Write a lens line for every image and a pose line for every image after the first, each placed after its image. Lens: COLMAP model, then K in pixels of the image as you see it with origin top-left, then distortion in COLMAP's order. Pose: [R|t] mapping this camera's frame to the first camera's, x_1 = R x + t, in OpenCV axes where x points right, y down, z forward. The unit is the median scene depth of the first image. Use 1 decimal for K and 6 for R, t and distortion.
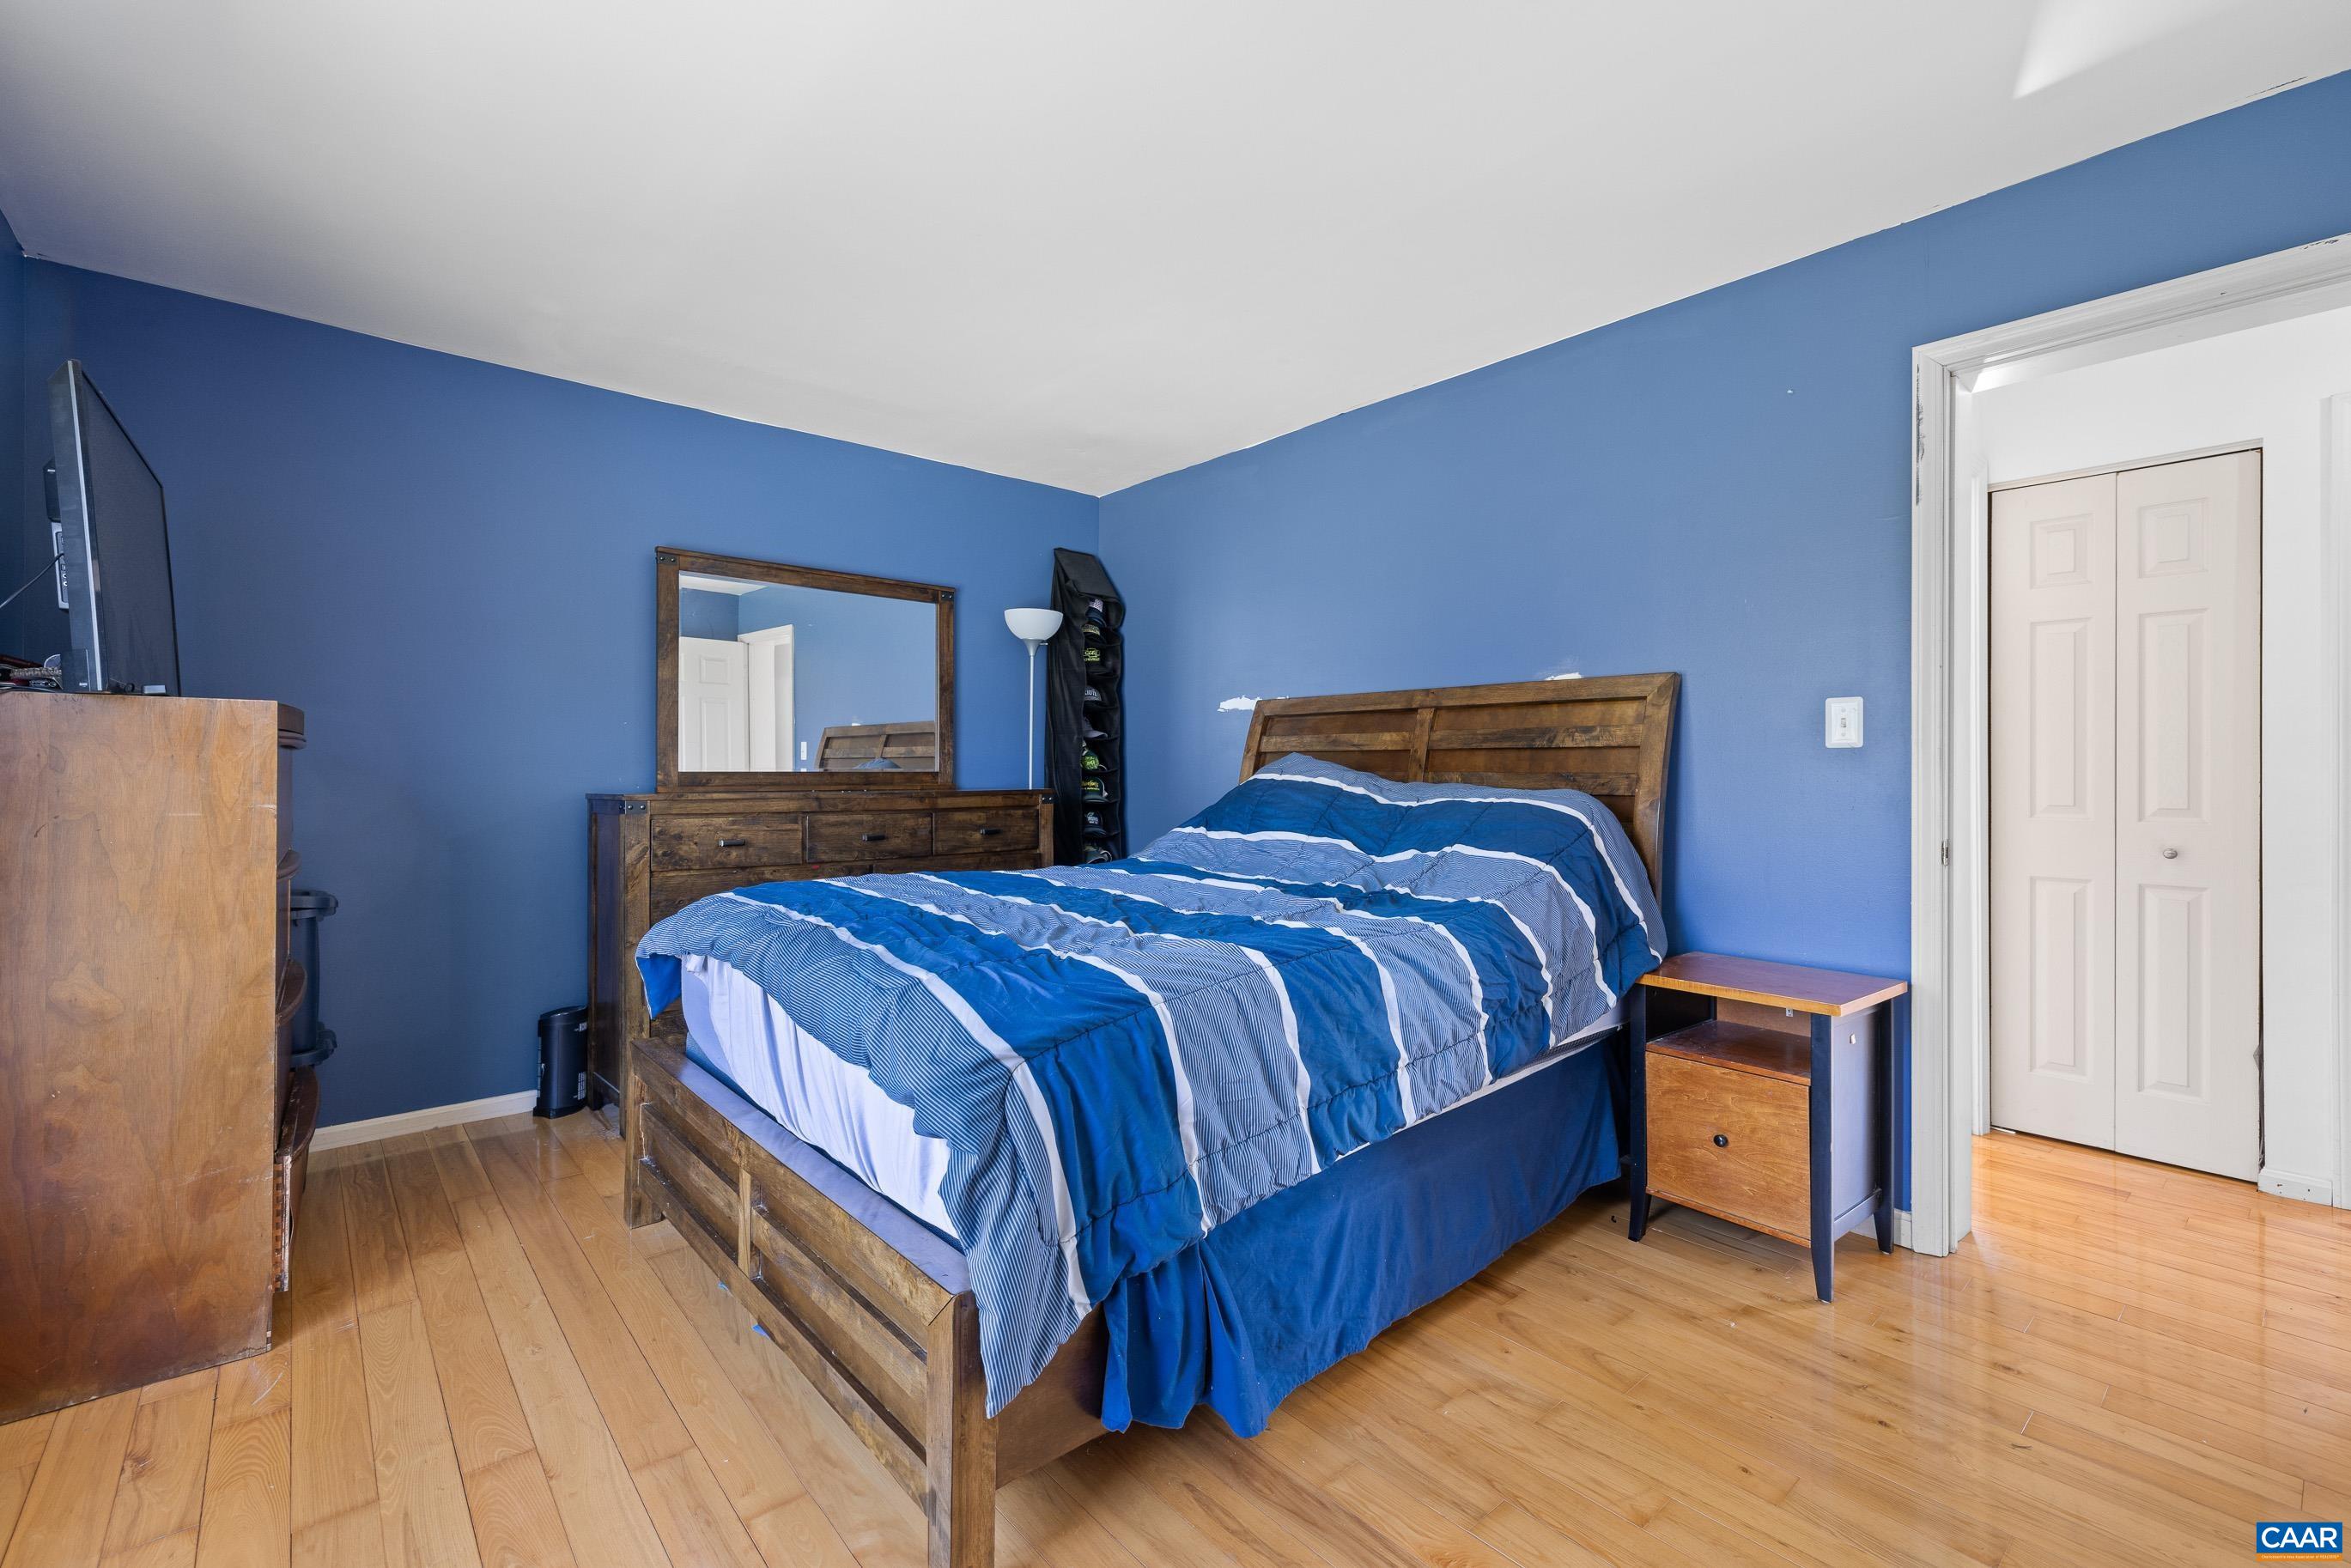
lens RADIAL K [[991.1, 0, 1179.1], [0, 991.1, 776.1], [0, 0, 1]] dist [-0.000696, 0.001603]
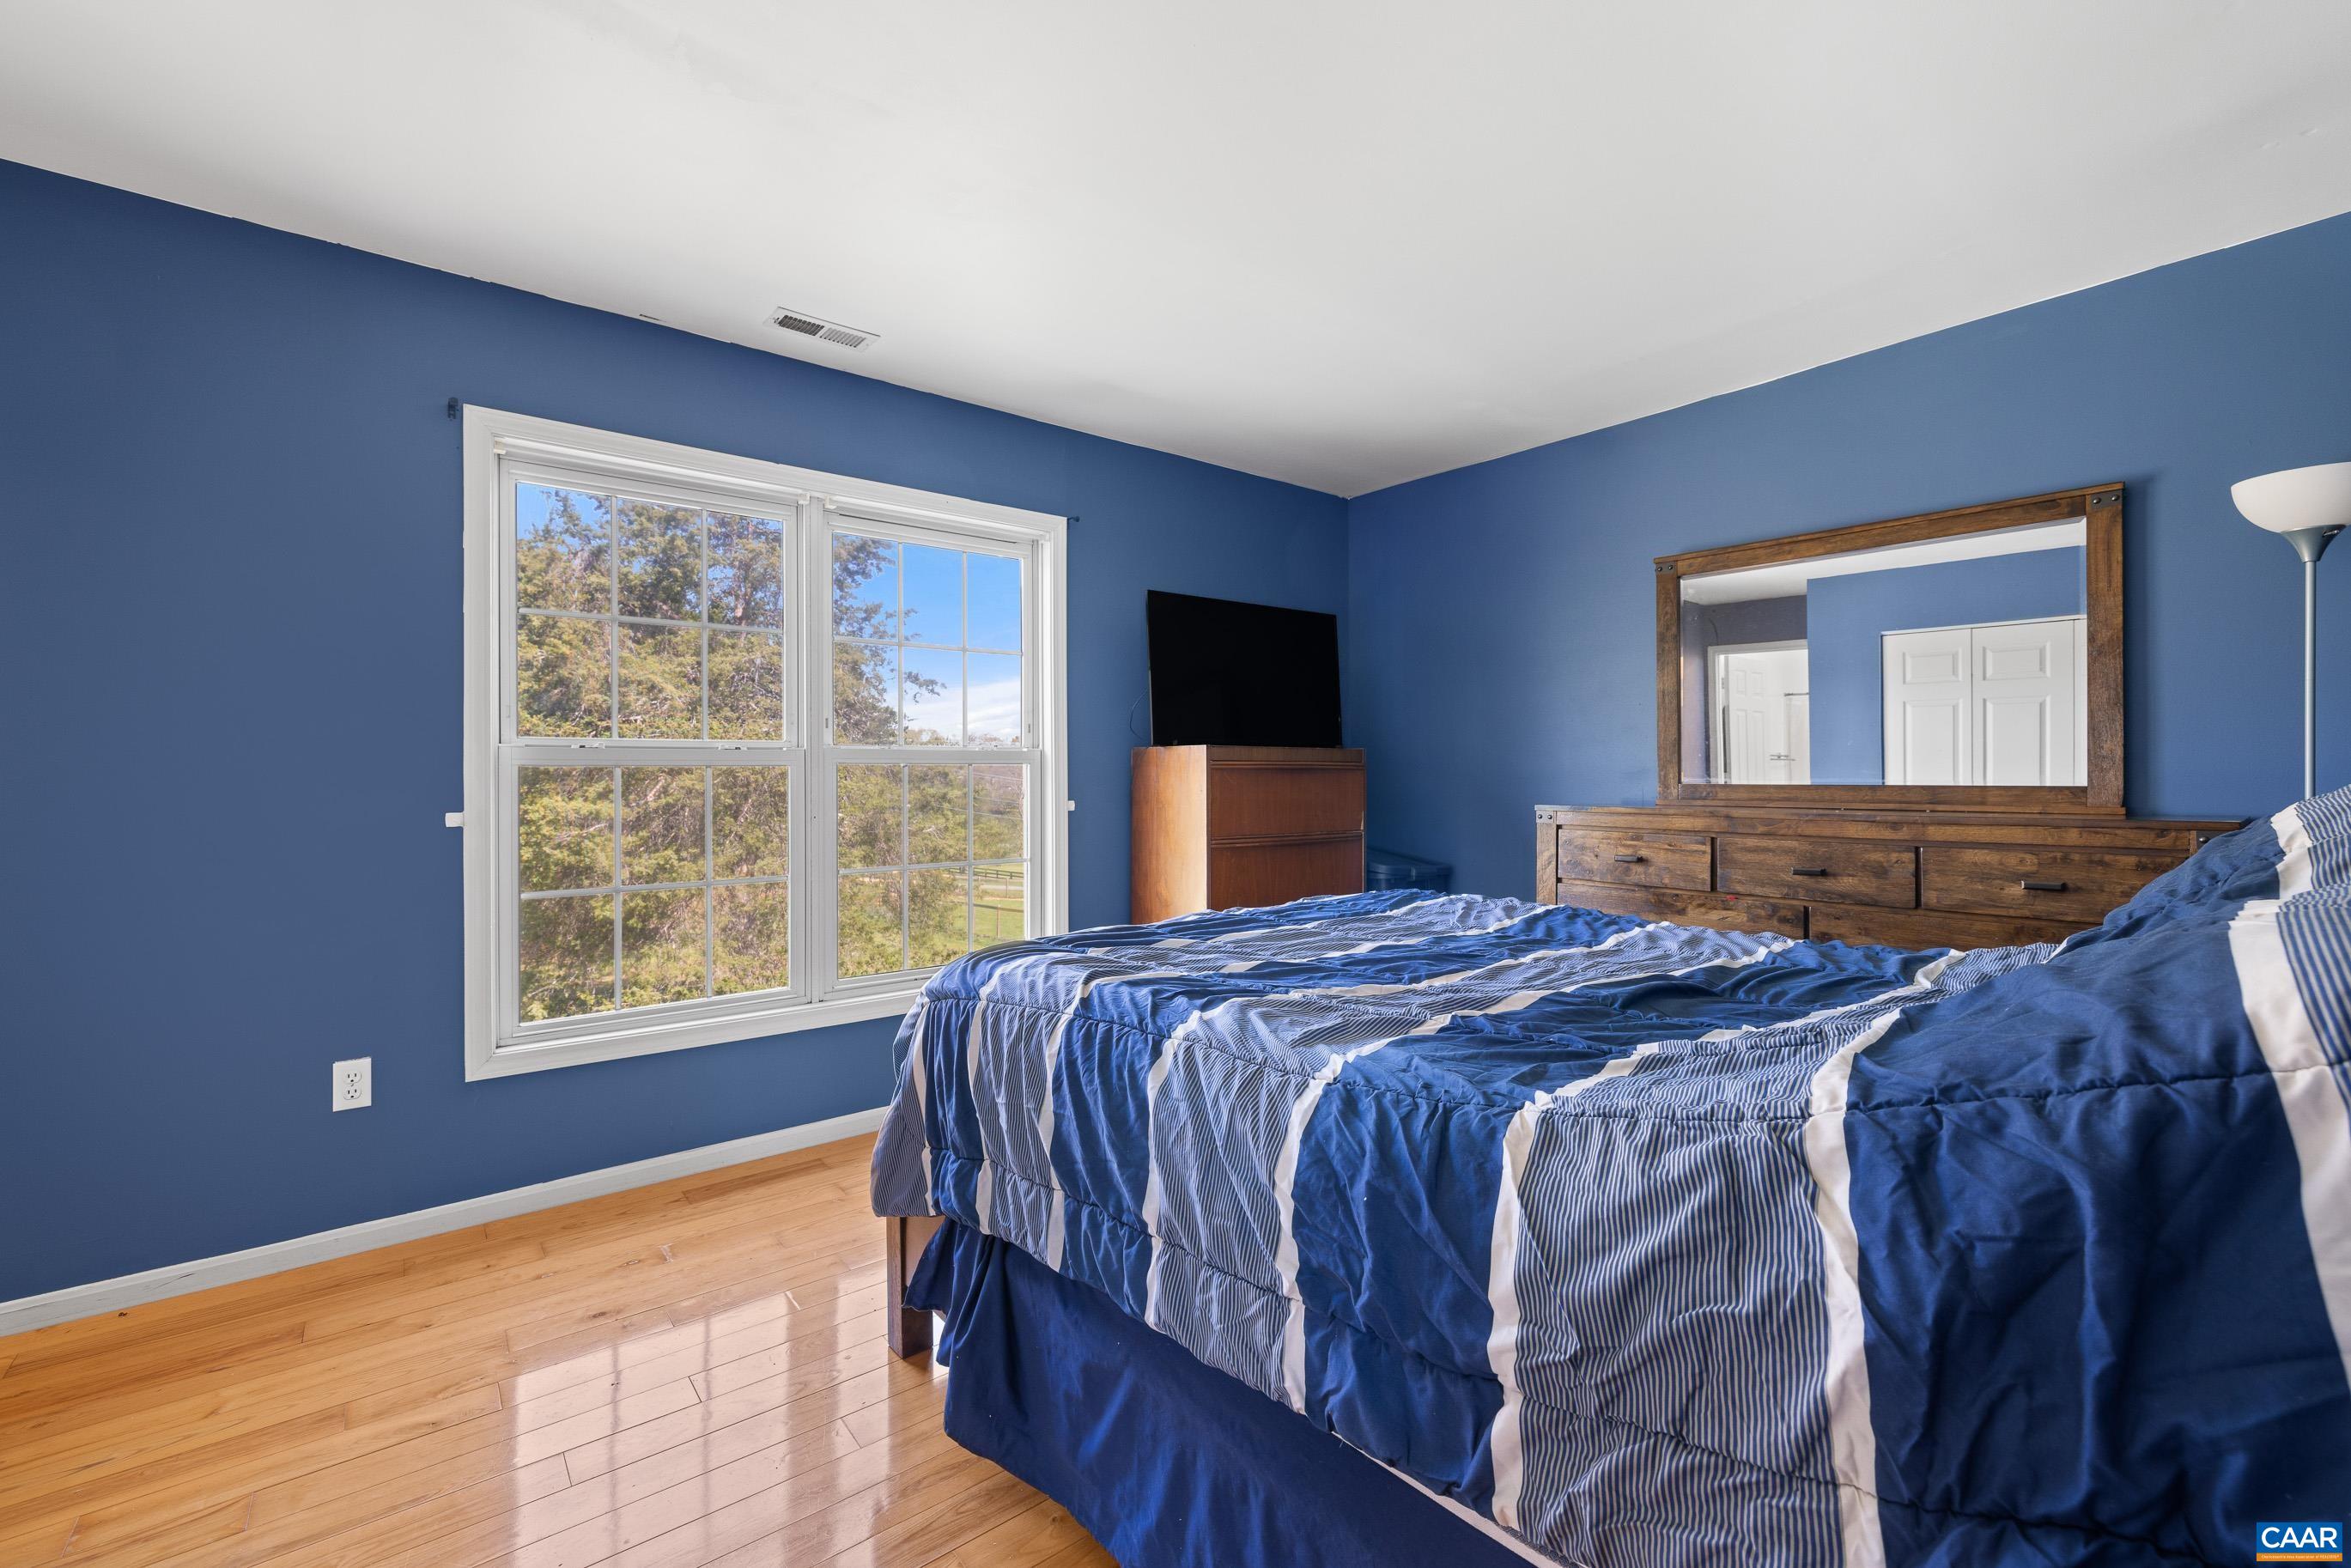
lens RADIAL K [[991.1, 0, 1179.1], [0, 991.1, 776.1], [0, 0, 1]] dist [-0.000696, 0.001603]
pose [[-0.041117, -0.006164, -0.999135, 0.470093], [-0.011061, 0.999922, -0.005714, -0.001981], [0.999093, 0.010817, -0.041182, 0.541922]]
